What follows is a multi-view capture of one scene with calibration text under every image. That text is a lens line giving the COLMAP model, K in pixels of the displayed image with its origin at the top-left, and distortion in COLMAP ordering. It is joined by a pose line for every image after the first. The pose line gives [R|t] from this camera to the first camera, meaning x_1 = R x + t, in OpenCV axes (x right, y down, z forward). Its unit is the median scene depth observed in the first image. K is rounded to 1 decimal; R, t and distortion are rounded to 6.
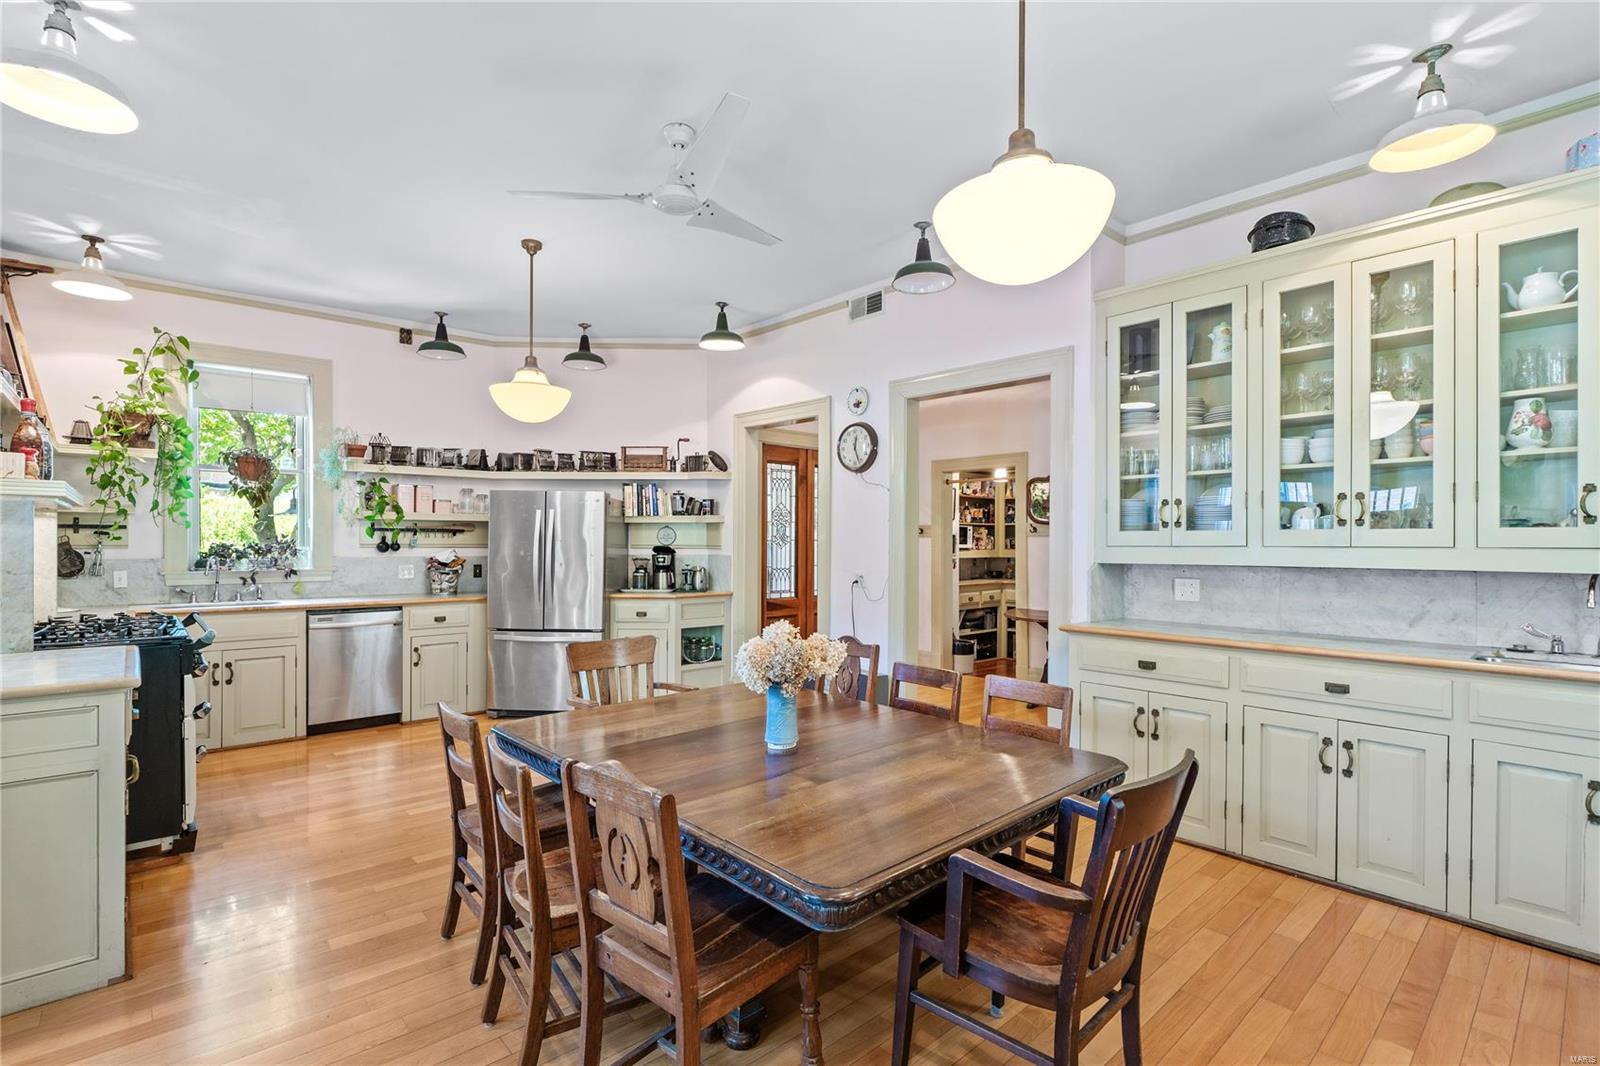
lens RADIAL K [[750.8, 0, 796.0], [0, 750.8, 537.9], [0, 0, 1]] dist [-0.007077, 0.000189]
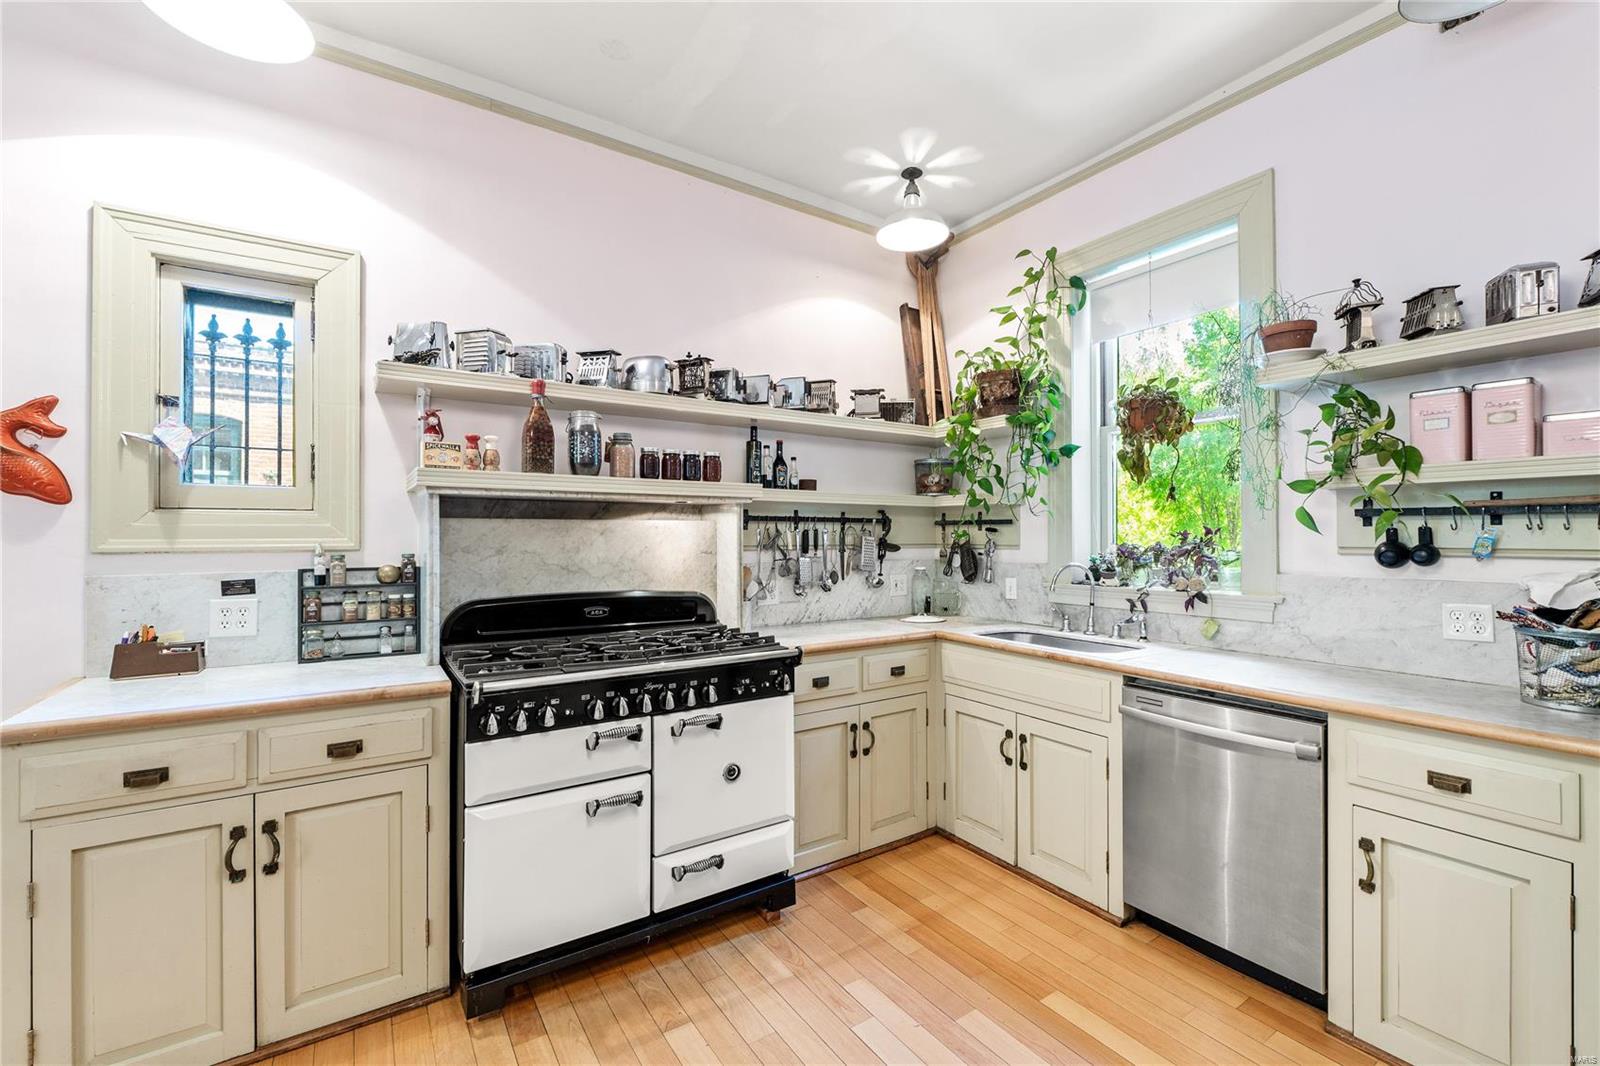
lens RADIAL K [[674.2, 0, 805.0], [0, 674.2, 533.3], [0, 0, 1]] dist [-0.011306, 0.000317]
pose [[-0.150015, -0.010256, -0.988631, -0.149404], [0.003269, 0.999936, -0.010869, 0.003859], [0.988678, -0.004862, -0.149972, 0.766732]]
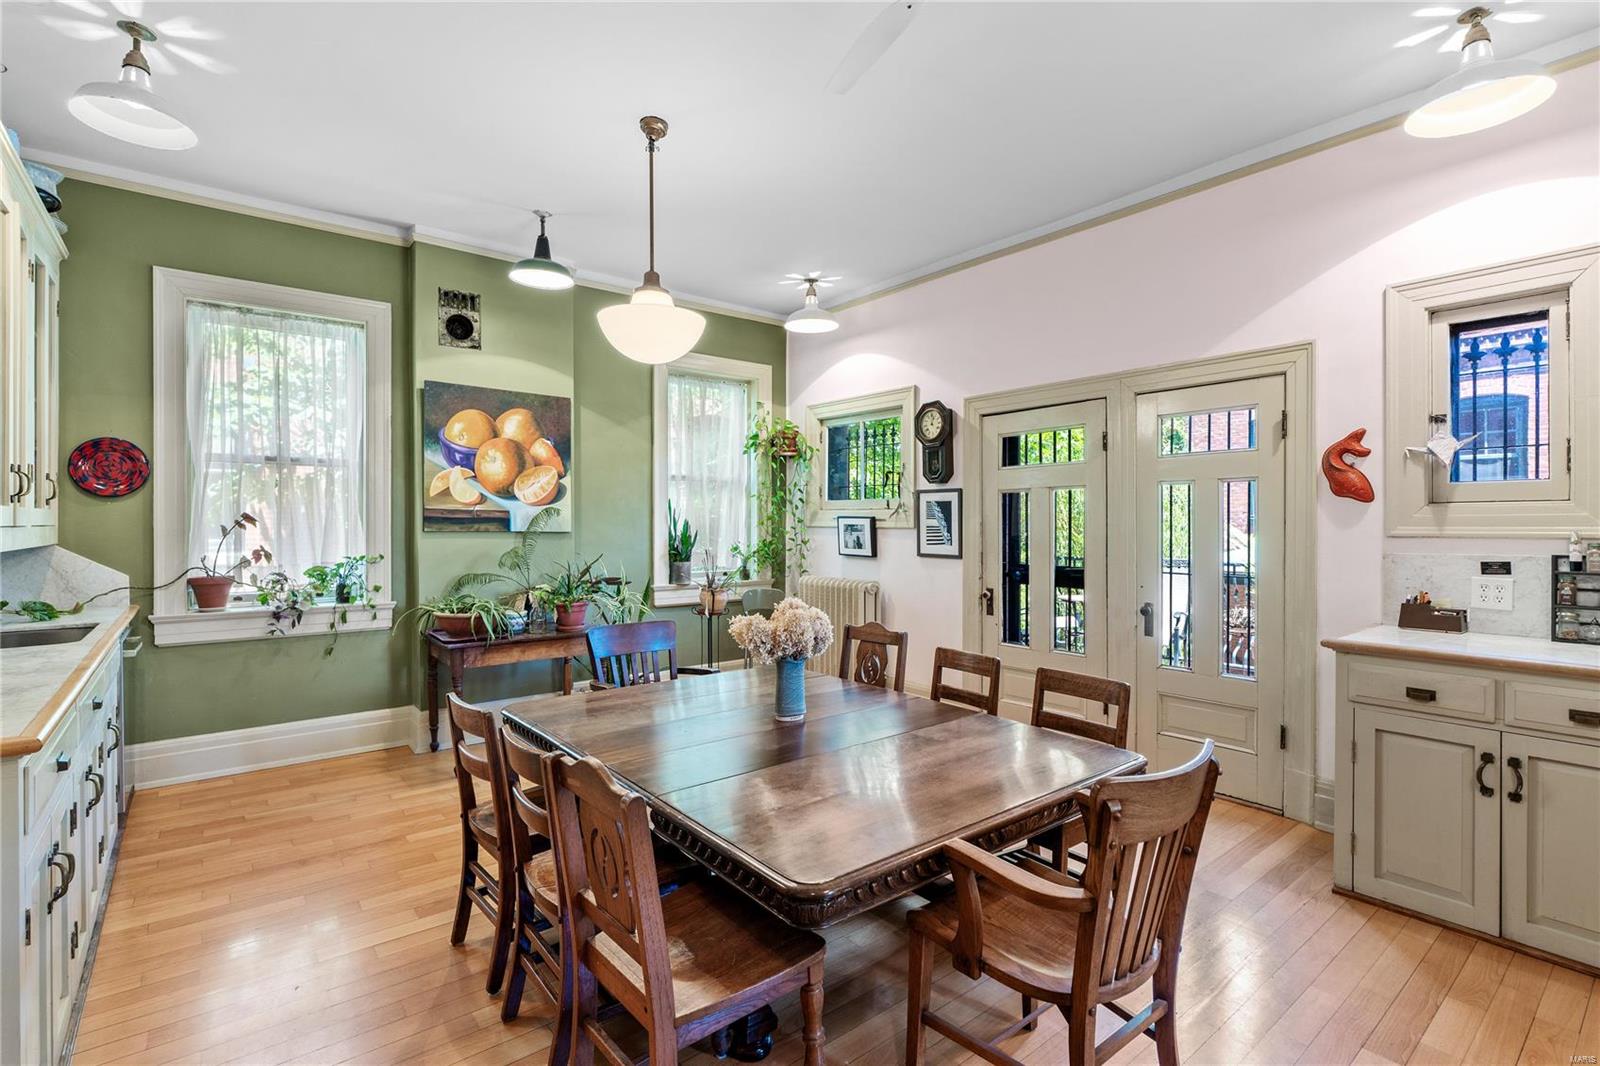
lens RADIAL K [[750.8, 0, 805.1], [0, 750.8, 522.8], [0, 0, 1]] dist [-0.007077, 0.000189]
pose [[-0.998376, -0.005453, 0.056708, -0.039639], [-0.005593, 0.999982, -0.002311, 0.002799], [-0.056694, -0.002624, -0.998388, 0.921935]]
